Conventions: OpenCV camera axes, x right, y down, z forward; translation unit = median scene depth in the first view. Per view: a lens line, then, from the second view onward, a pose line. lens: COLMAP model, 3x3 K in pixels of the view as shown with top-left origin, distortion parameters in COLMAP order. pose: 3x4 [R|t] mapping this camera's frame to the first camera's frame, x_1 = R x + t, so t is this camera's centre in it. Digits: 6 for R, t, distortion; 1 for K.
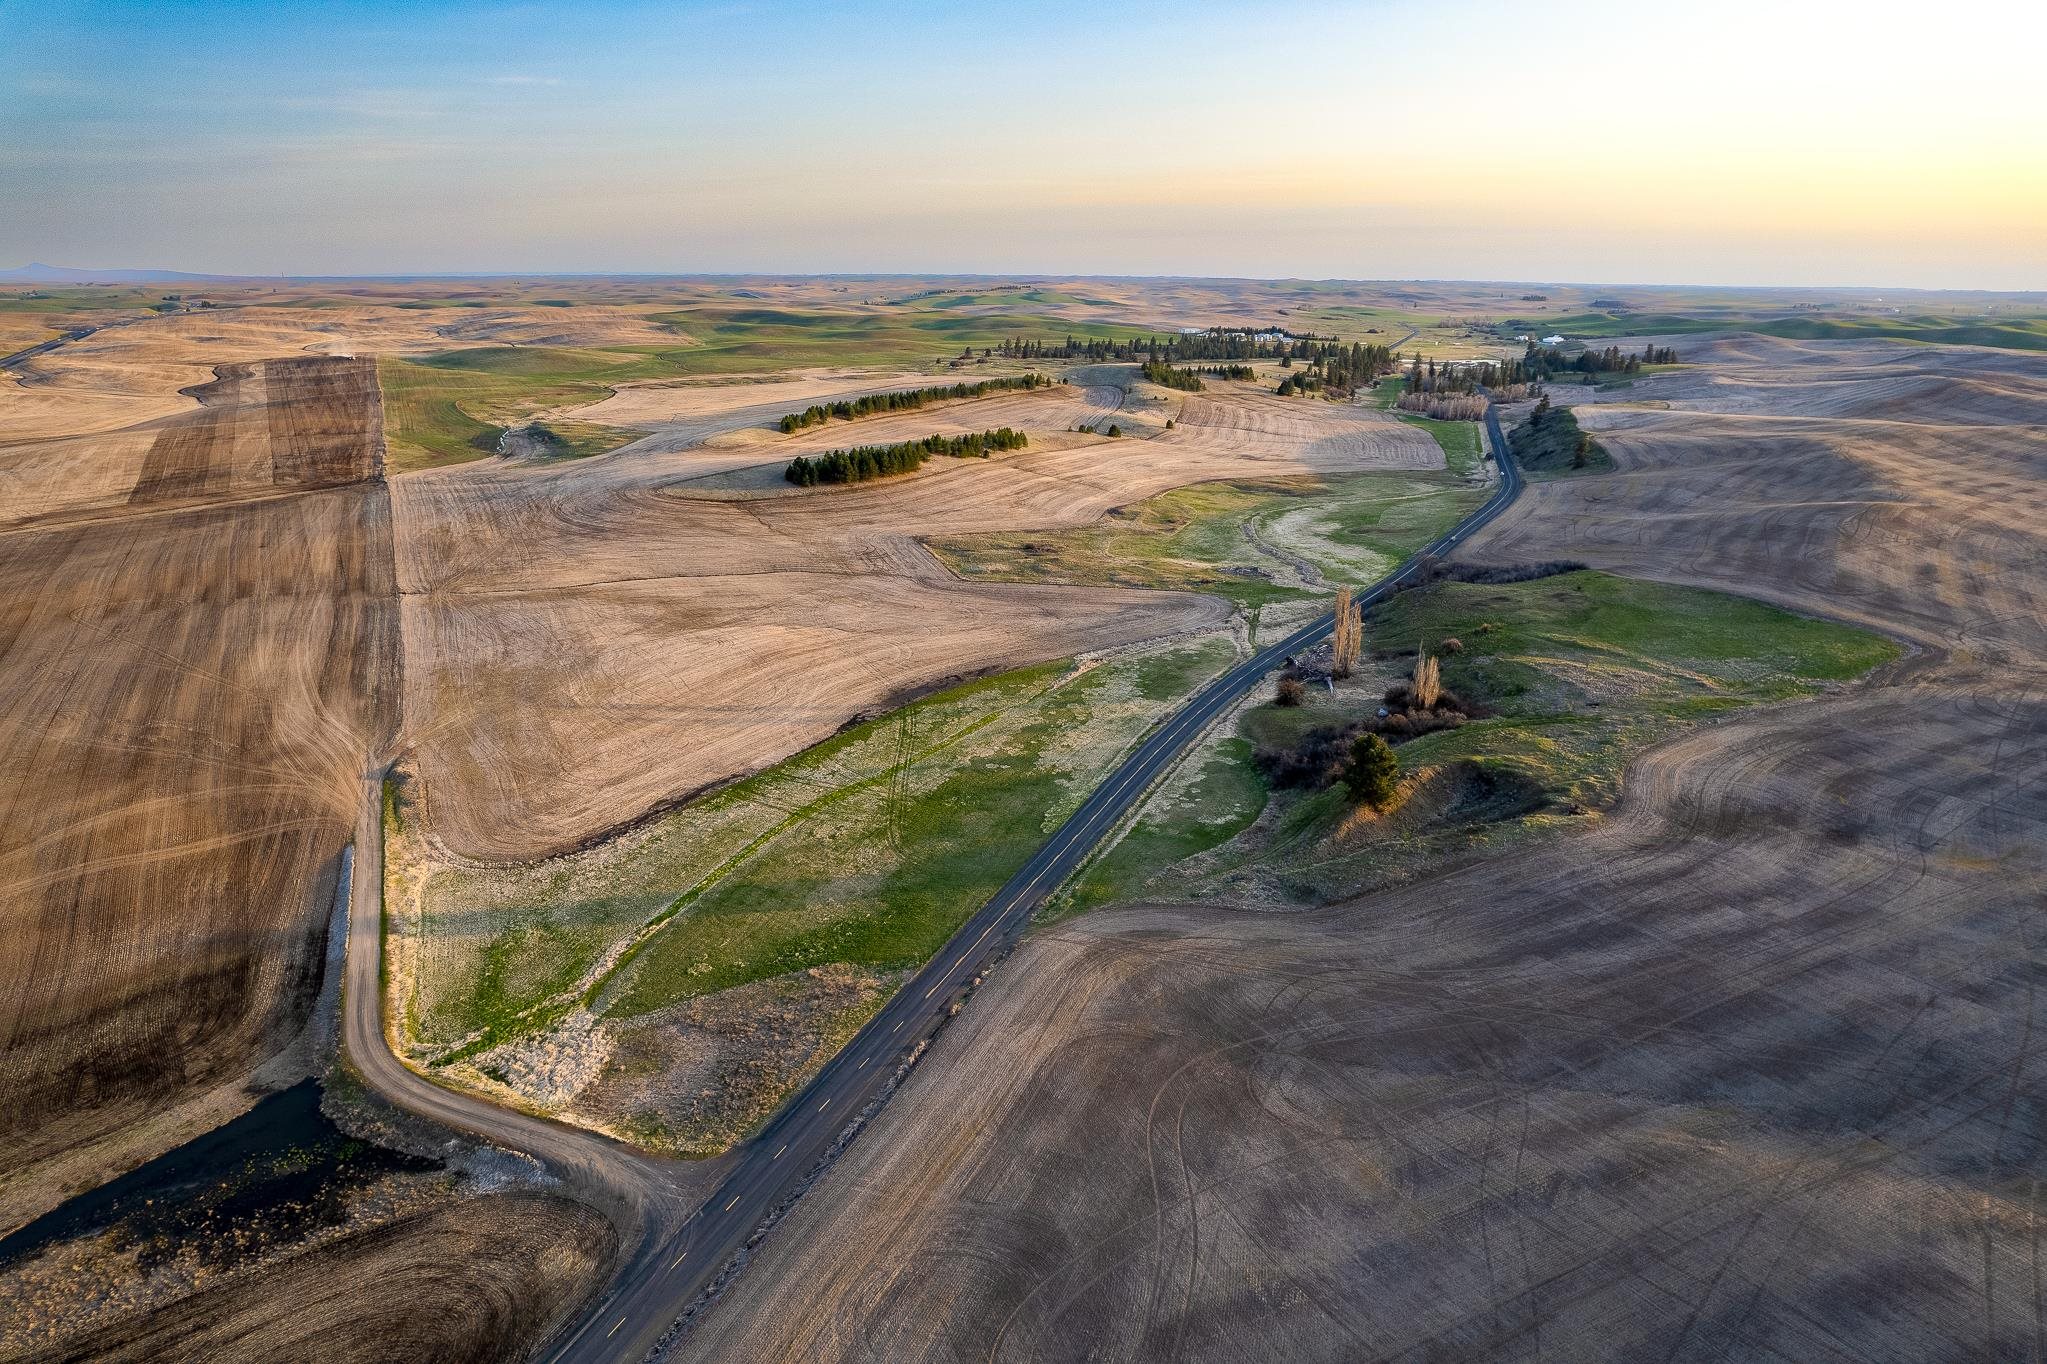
lens RADIAL K [[1315.0, 0, 1023.5], [0, 1315.0, 682.0], [0, 0, 1]] dist [-0.077417, 0.063302]
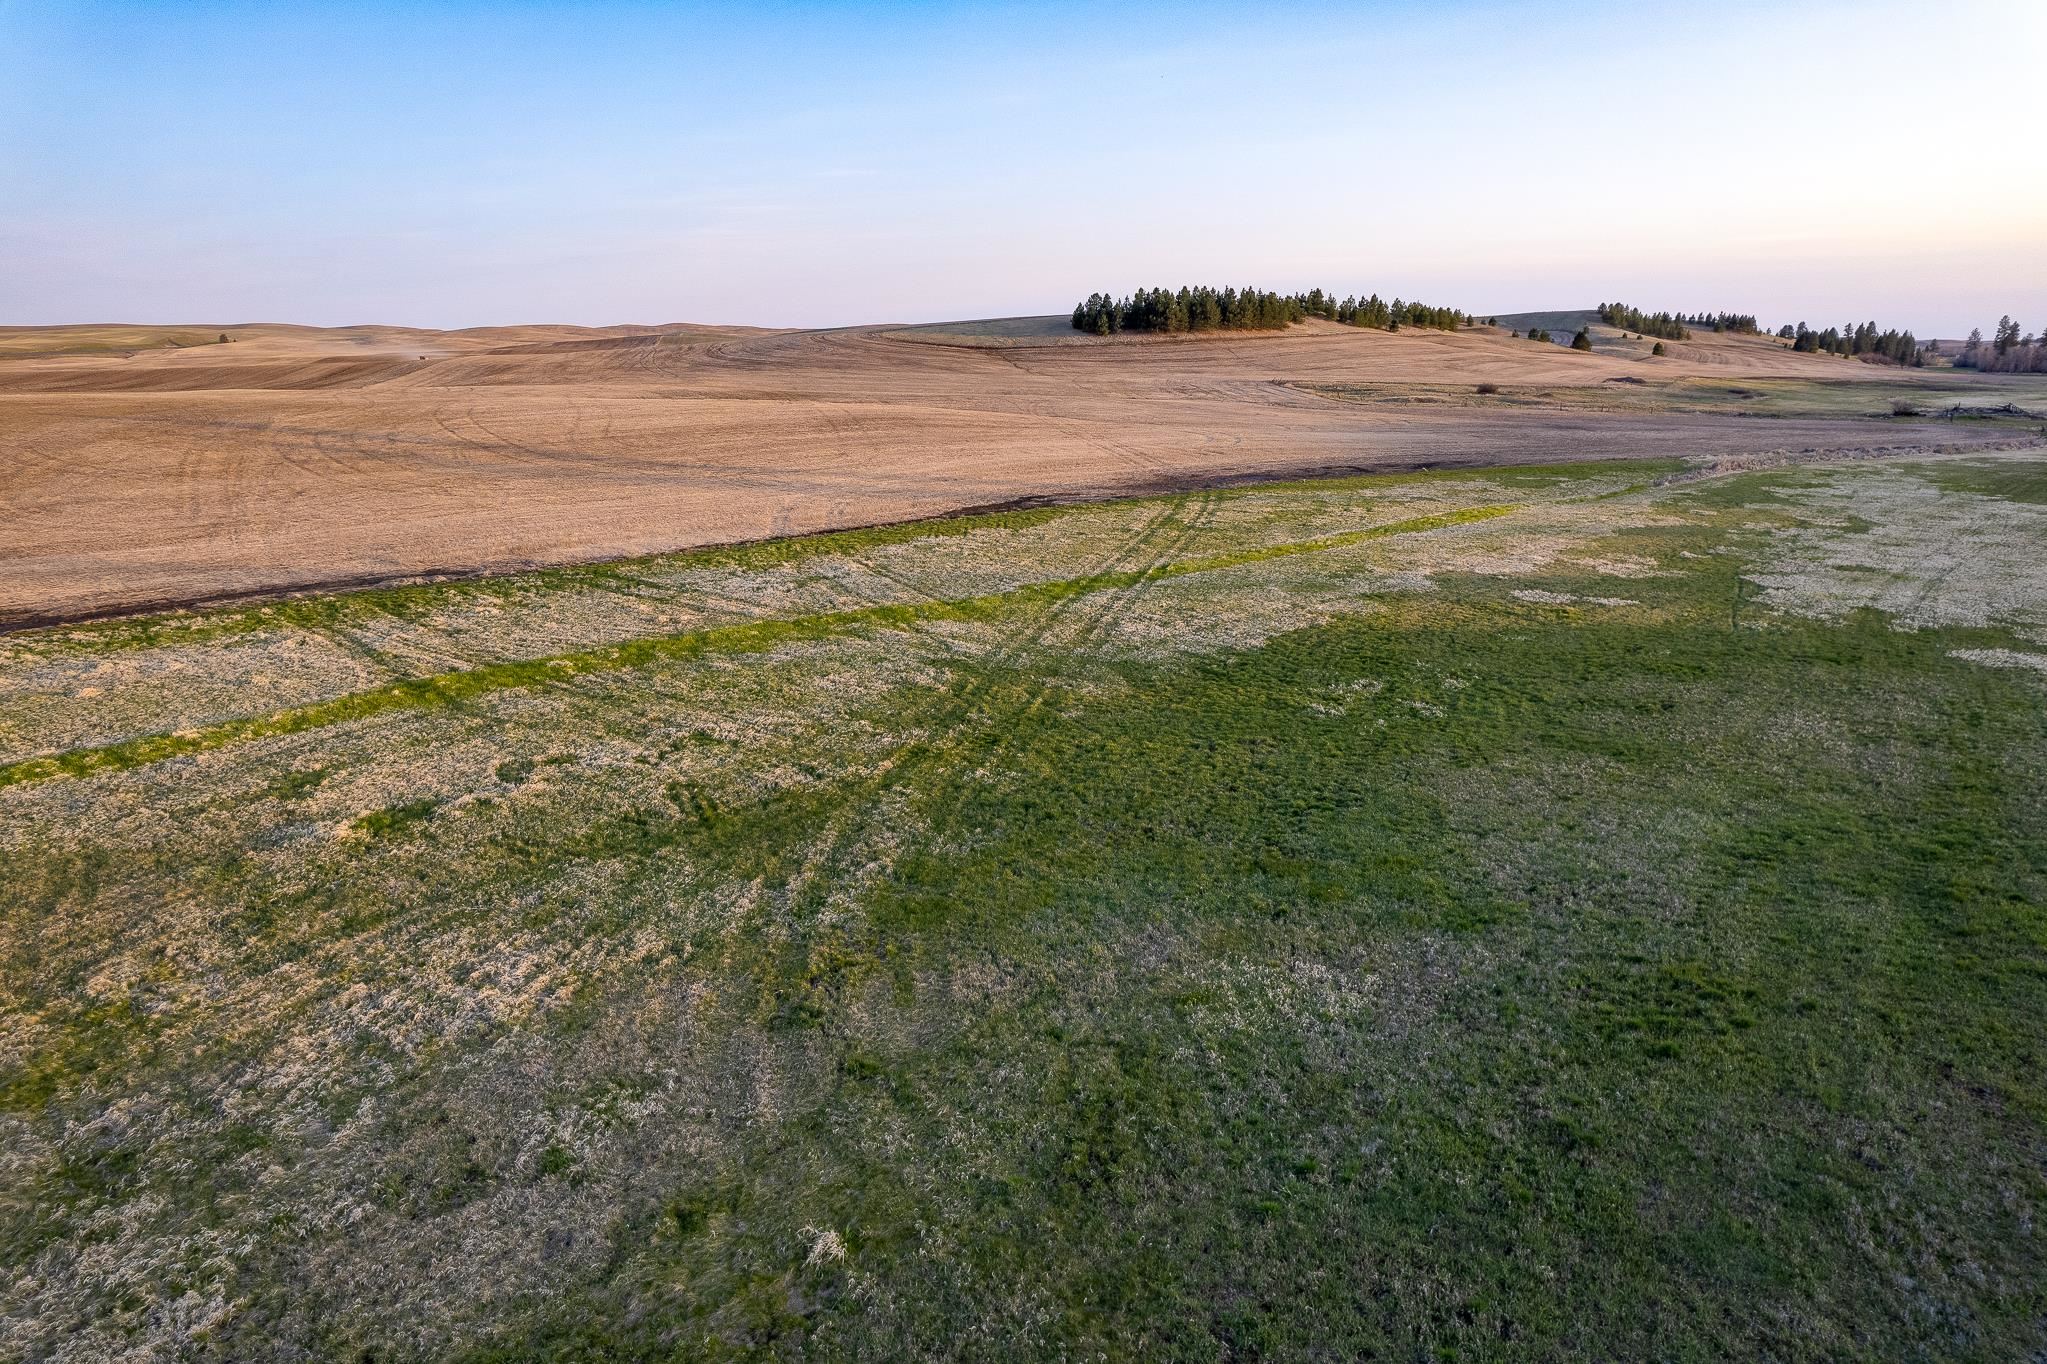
lens RADIAL K [[1315.0, 0, 1023.5], [0, 1315.0, 682.0], [0, 0, 1]] dist [-0.077417, 0.063302]
pose [[0.961424, 0.061522, -0.268102, -0.040307], [-0.076311, 0.996064, -0.045086, 0.079648], [0.264273, 0.063806, 0.962335, 0.670297]]
